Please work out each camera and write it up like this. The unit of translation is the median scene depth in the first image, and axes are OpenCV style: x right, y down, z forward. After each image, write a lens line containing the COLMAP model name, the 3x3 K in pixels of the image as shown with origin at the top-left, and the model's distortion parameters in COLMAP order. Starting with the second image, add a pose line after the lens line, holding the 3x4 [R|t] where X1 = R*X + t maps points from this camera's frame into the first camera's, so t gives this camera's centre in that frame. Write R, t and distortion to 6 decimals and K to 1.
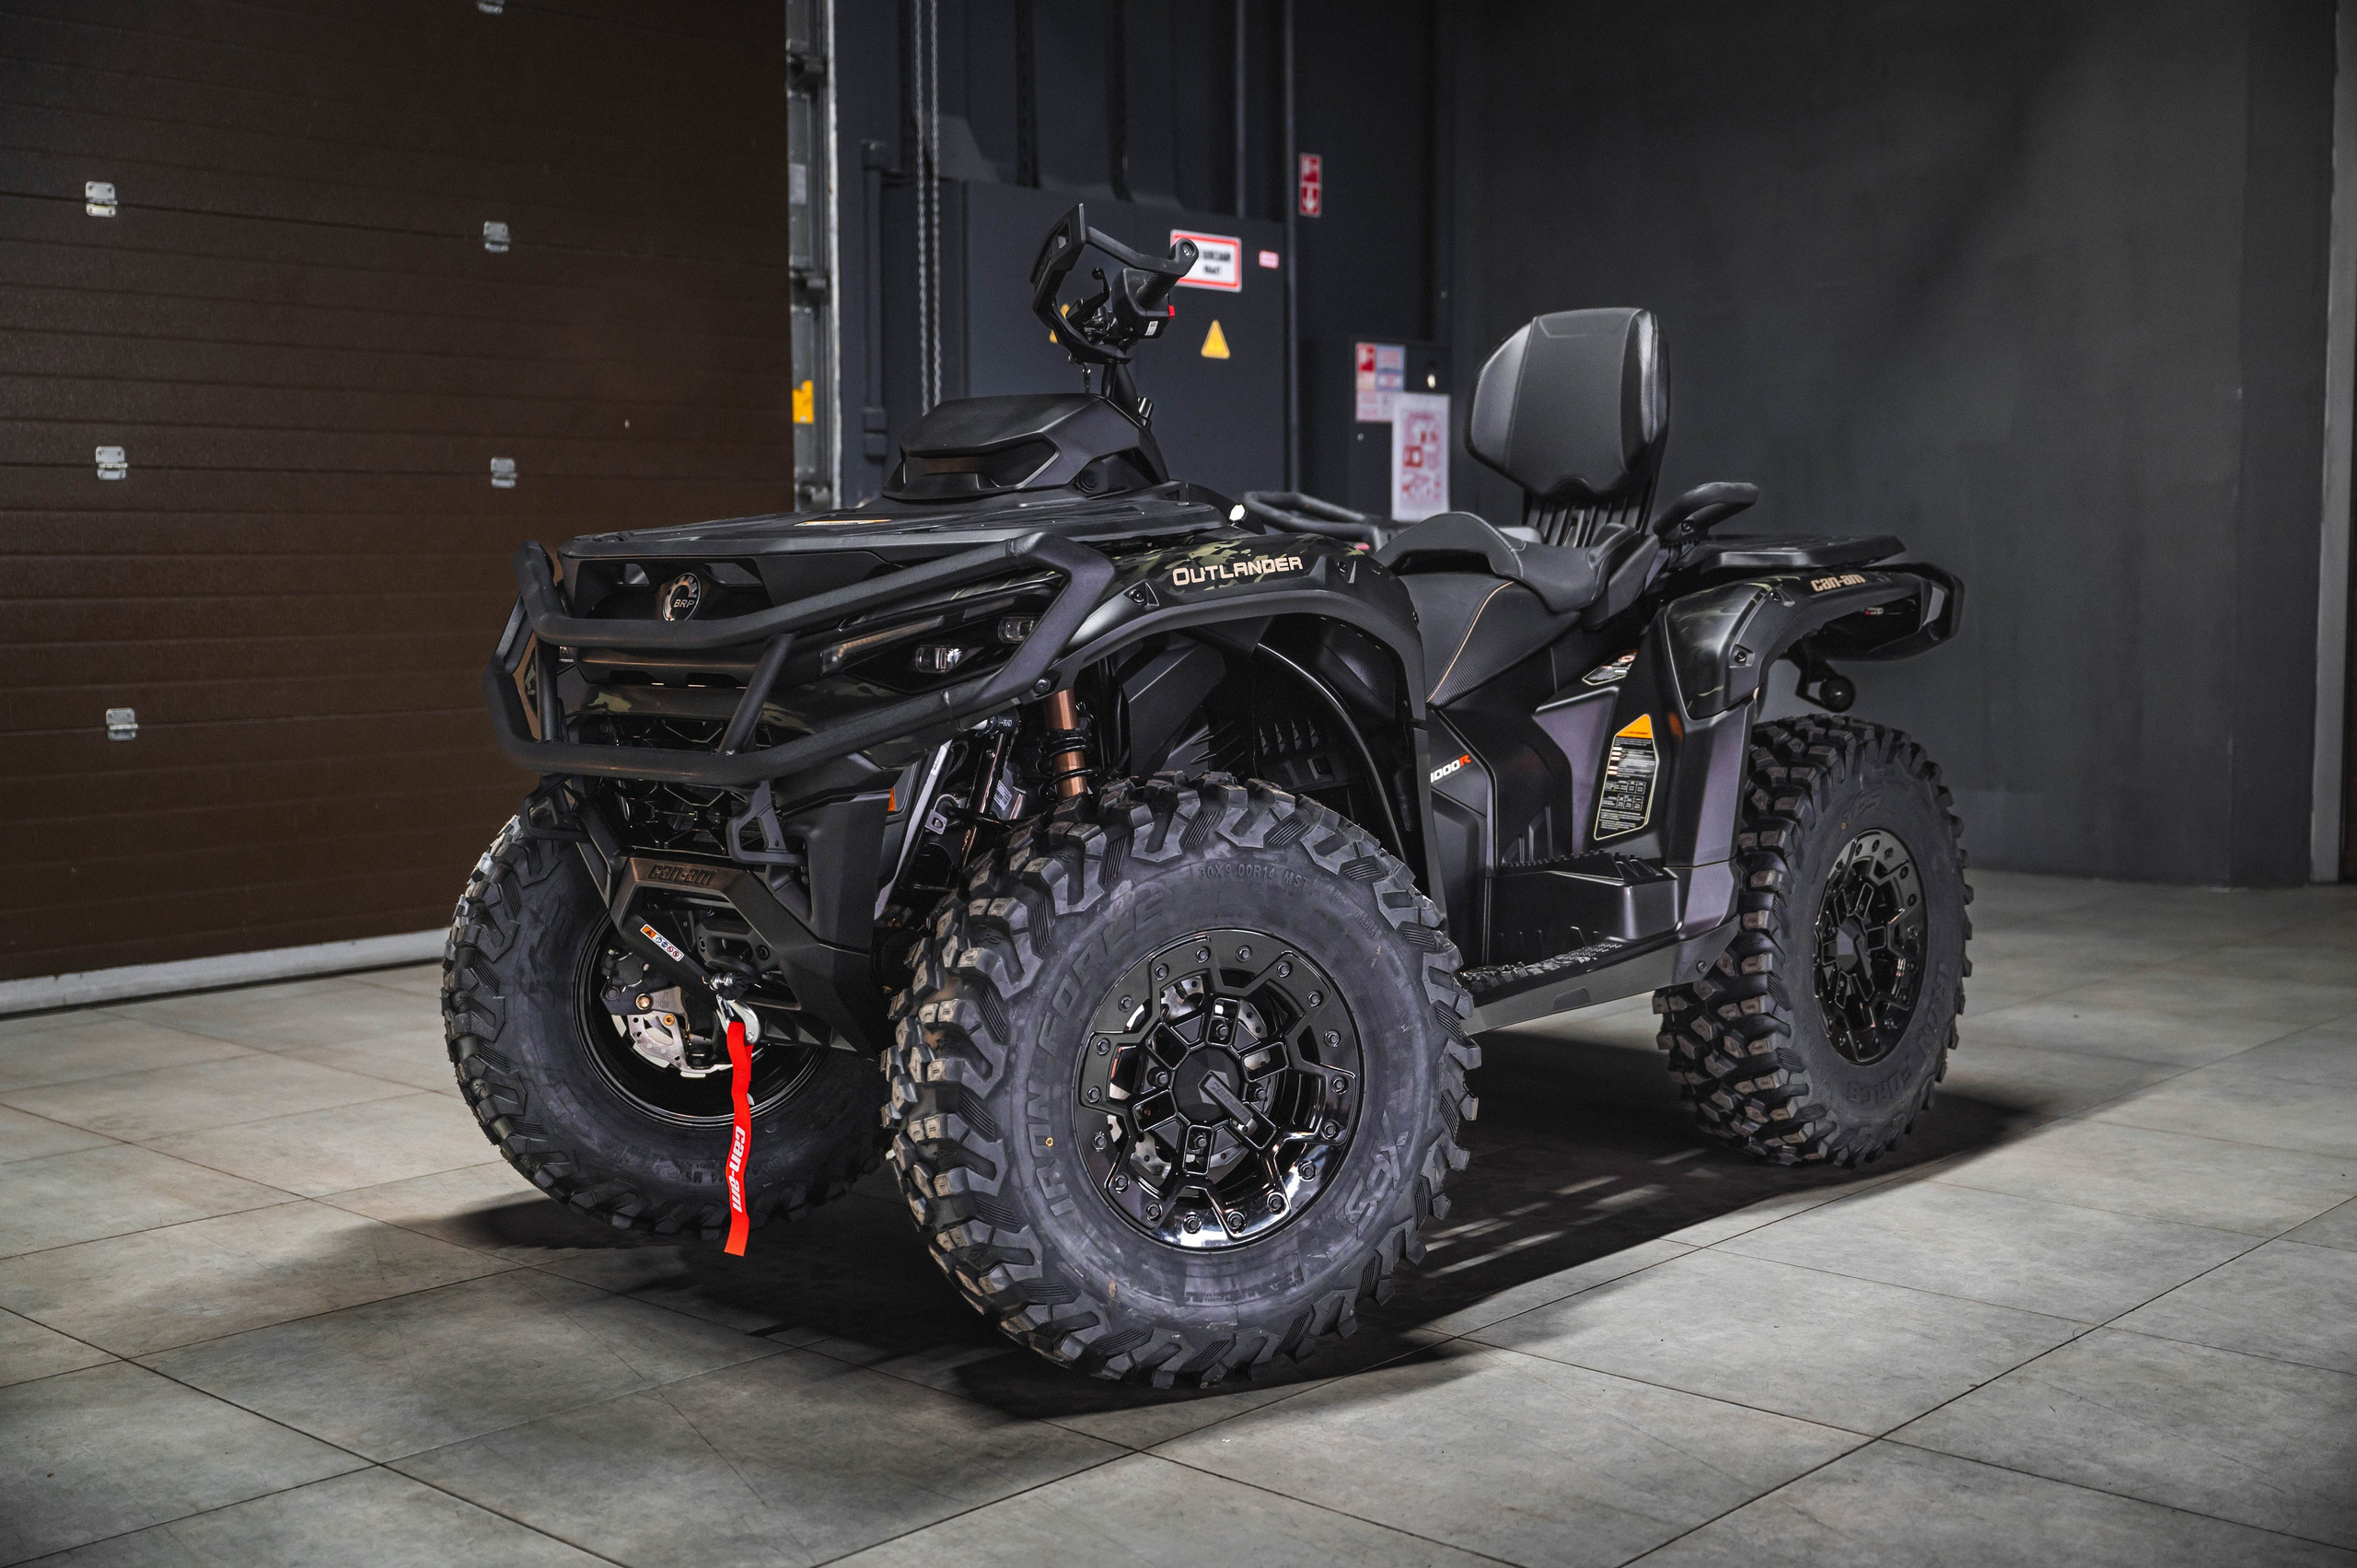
lens RADIAL K [[2749.6, 0, 1178.5], [0, 2749.6, 784.0], [0, 0, 1]] dist [0.000544, -0.010085]
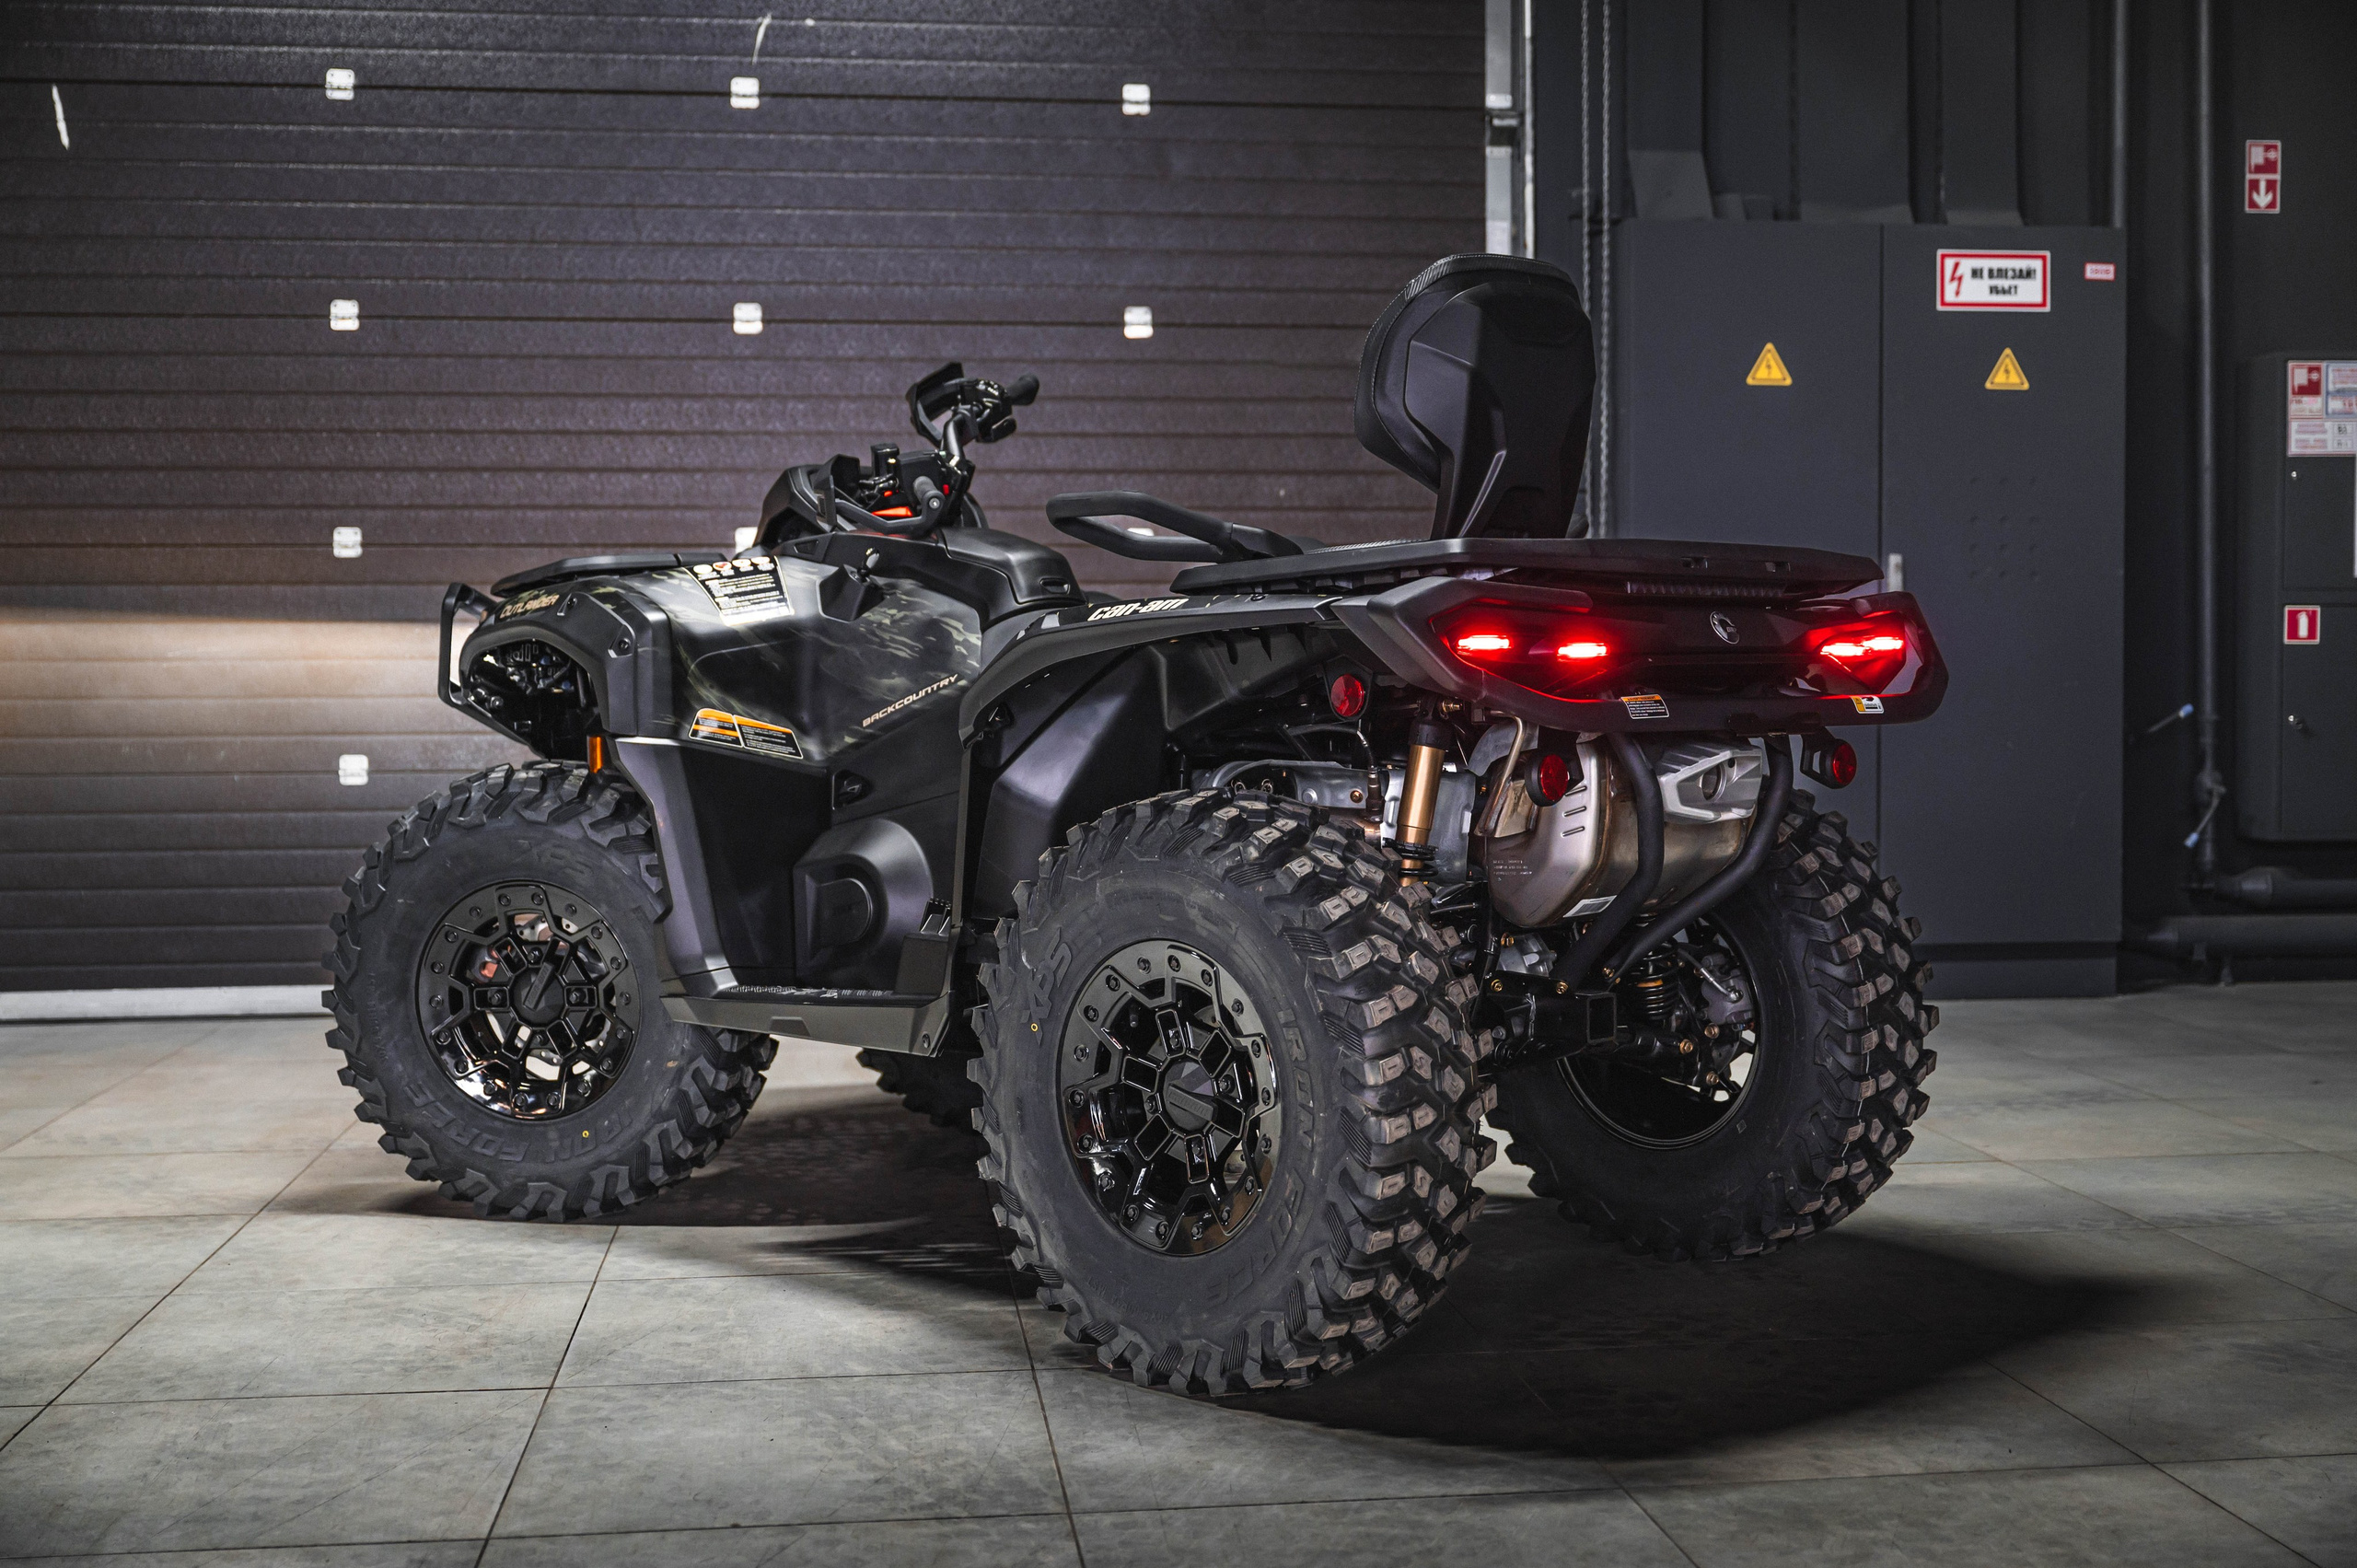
lens RADIAL K [[2823.0, 0, 1141.0], [0, 2823.0, 708.9], [0, 0, 1]] dist [0.015926, -0.051509]
pose [[0.759236, 0.008137, -0.650764, 0.421840], [-0.050718, 0.997621, -0.046698, -0.000188], [0.648836, 0.068461, 0.757842, 0.173993]]
